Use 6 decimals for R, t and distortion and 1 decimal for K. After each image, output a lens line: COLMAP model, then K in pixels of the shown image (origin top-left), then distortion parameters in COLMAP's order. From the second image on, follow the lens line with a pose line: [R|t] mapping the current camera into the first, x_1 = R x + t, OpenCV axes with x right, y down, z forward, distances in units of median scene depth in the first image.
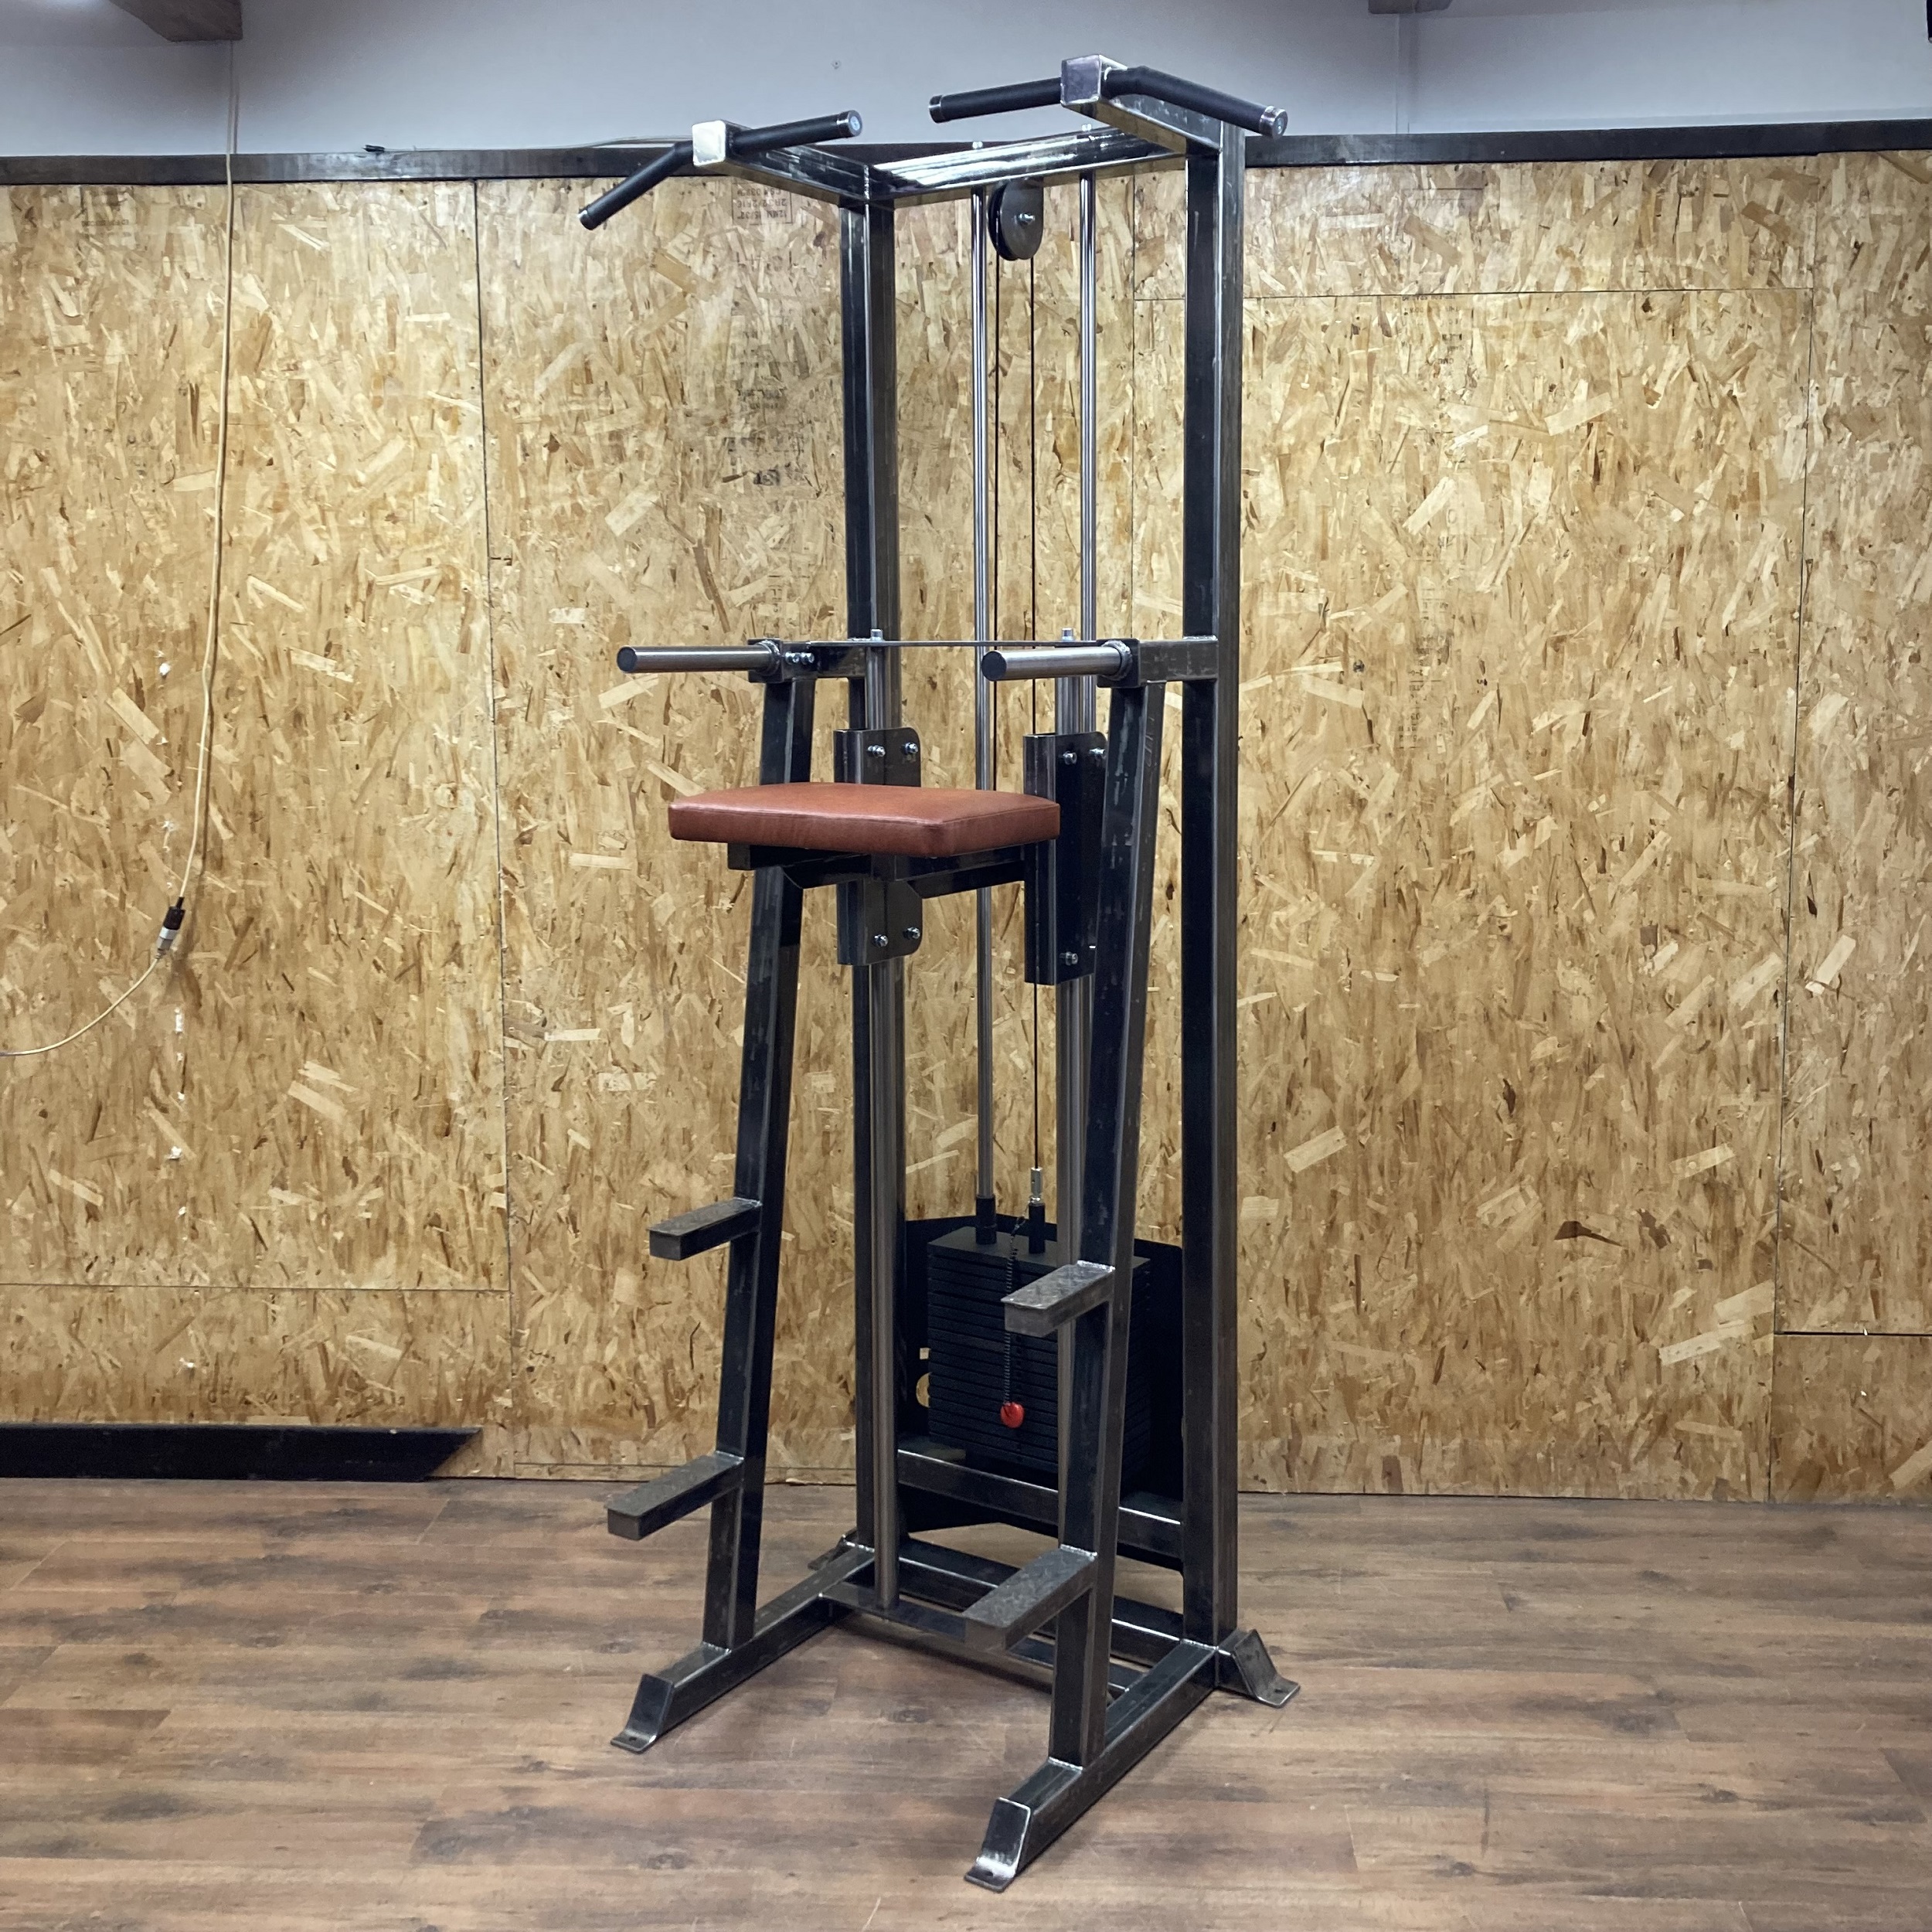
lens RADIAL K [[2112.1, 0, 998.5], [0, 2112.1, 868.5], [0, 0, 1]] dist [0.173245, -0.555299]
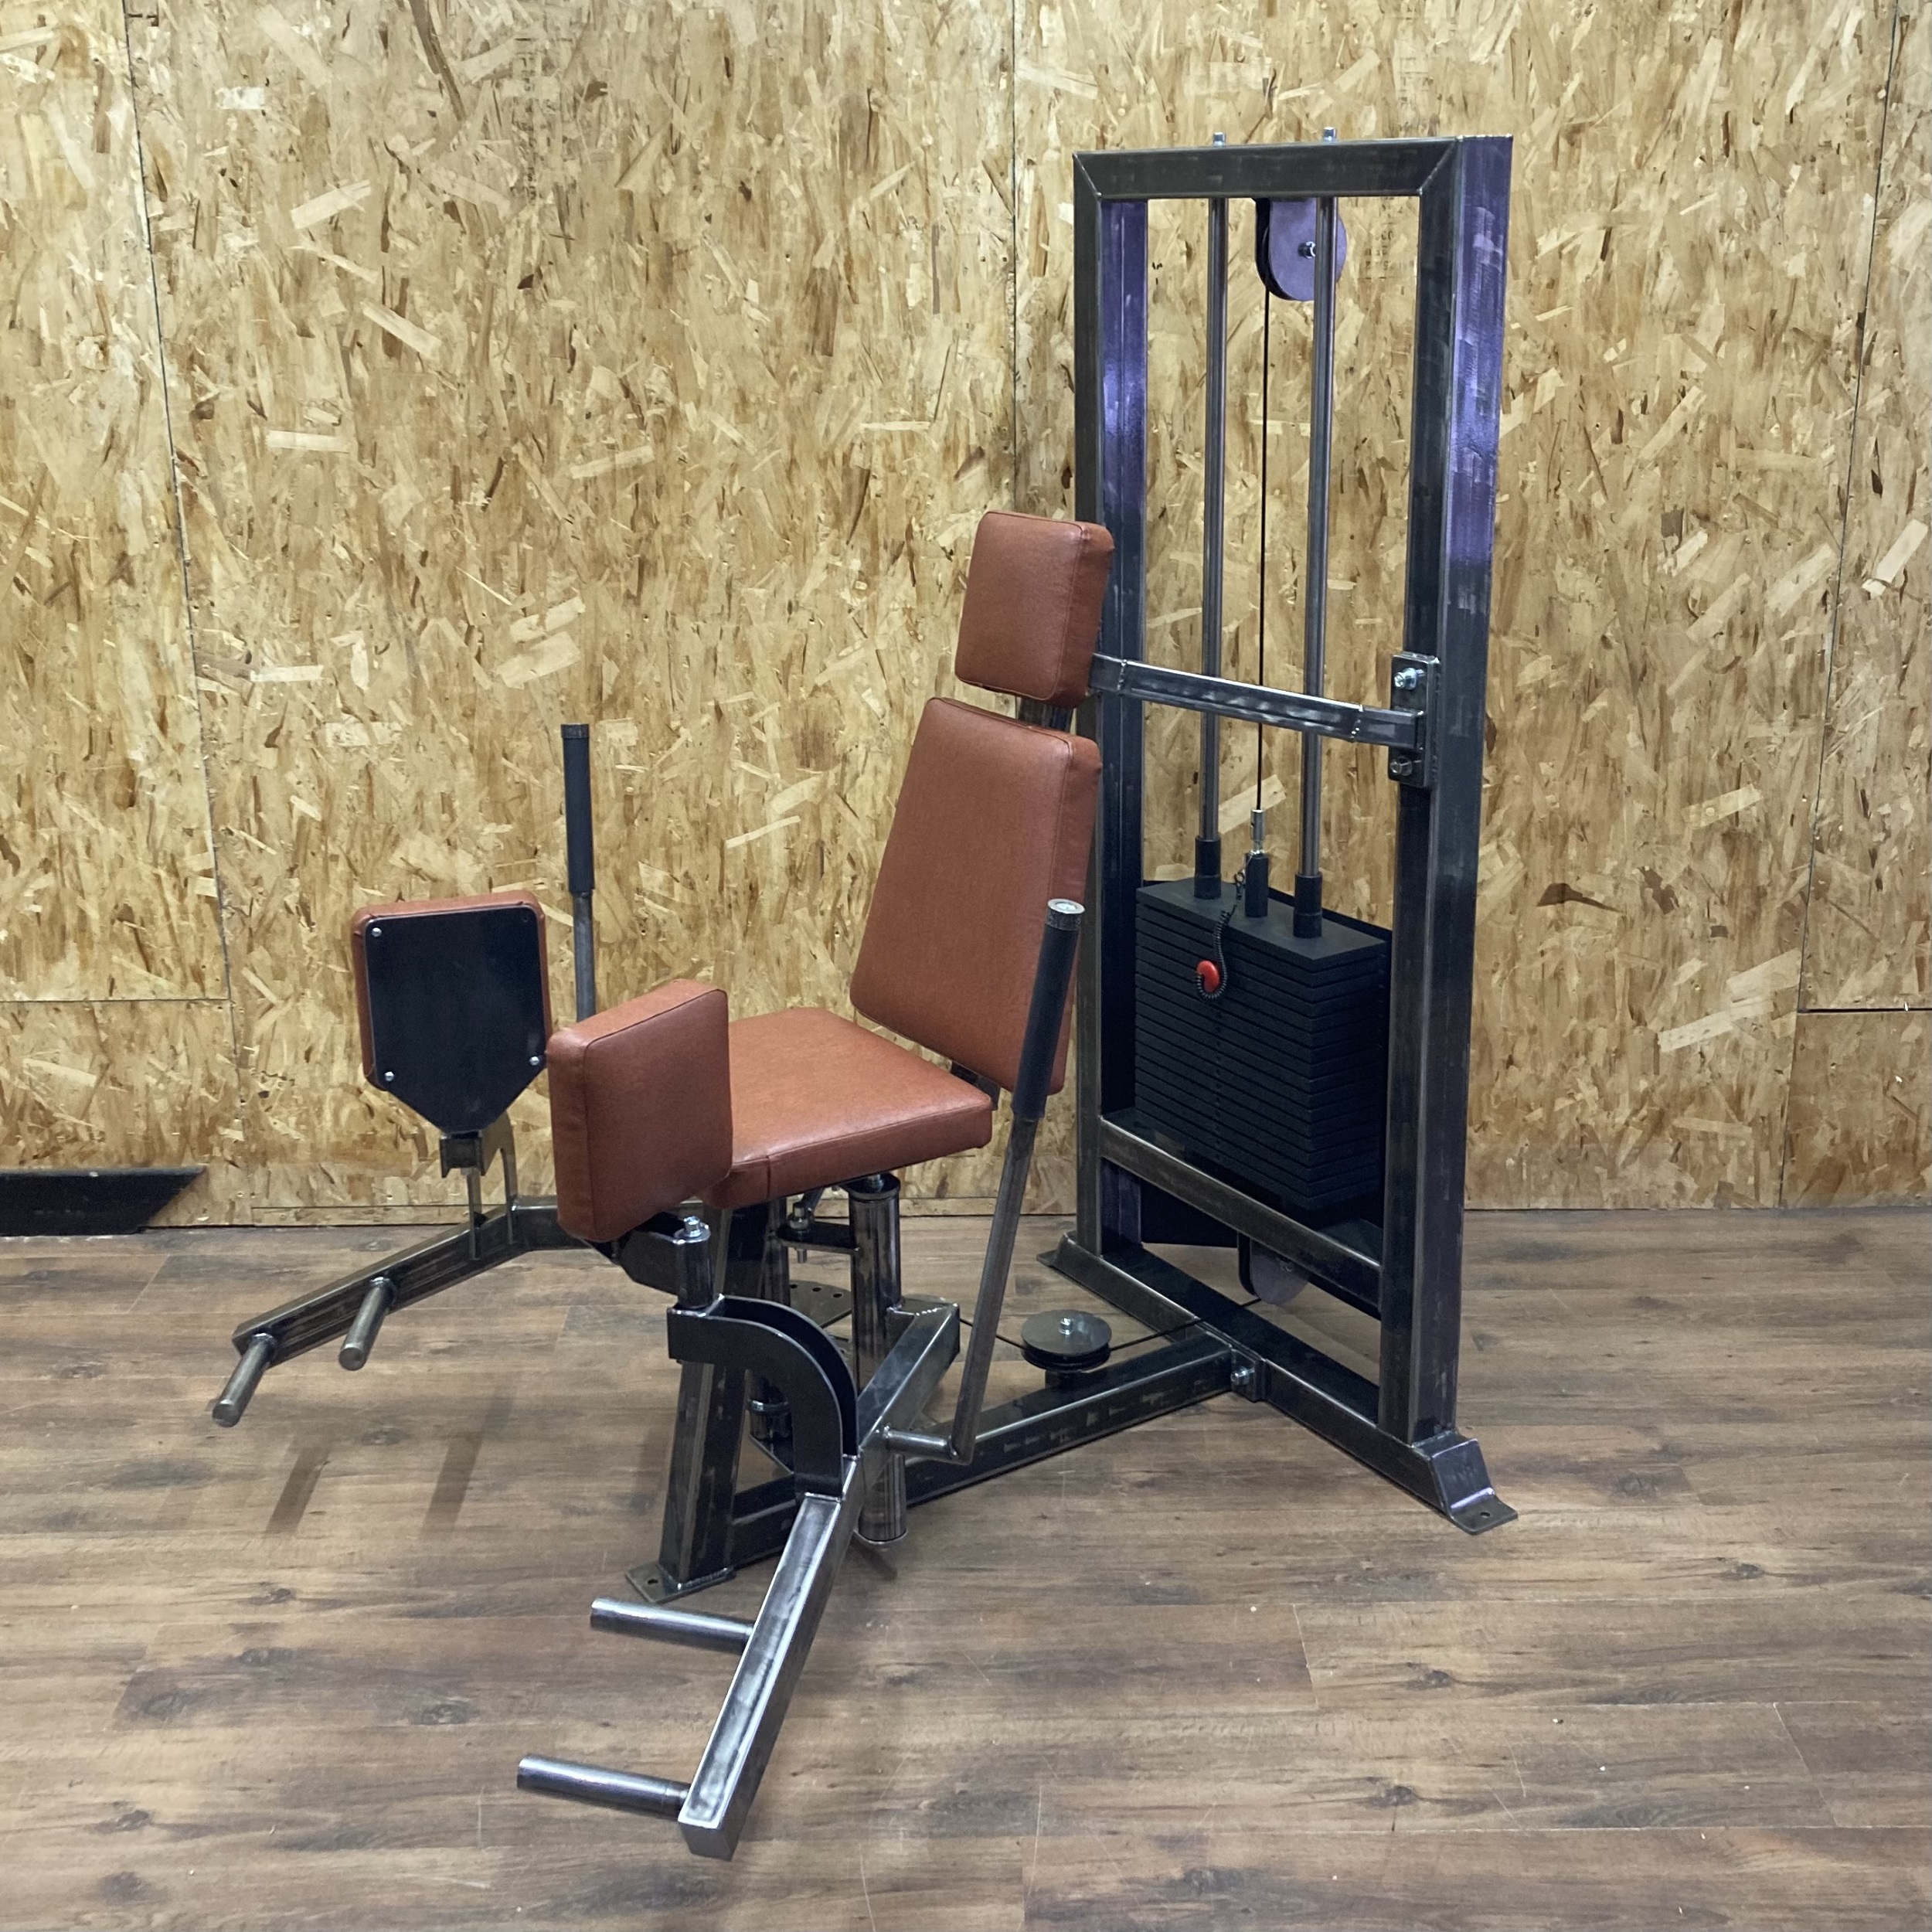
lens RADIAL K [[2311.9, 0, 988.8], [0, 2311.9, 892.9], [0, 0, 1]] dist [0.172244, -0.555363]
pose [[0.997682, -0.022341, 0.064282, -0.004405], [0.010766, 0.984497, 0.175069, 0.011399], [-0.067197, -0.173971, 0.982455, 0.144916]]
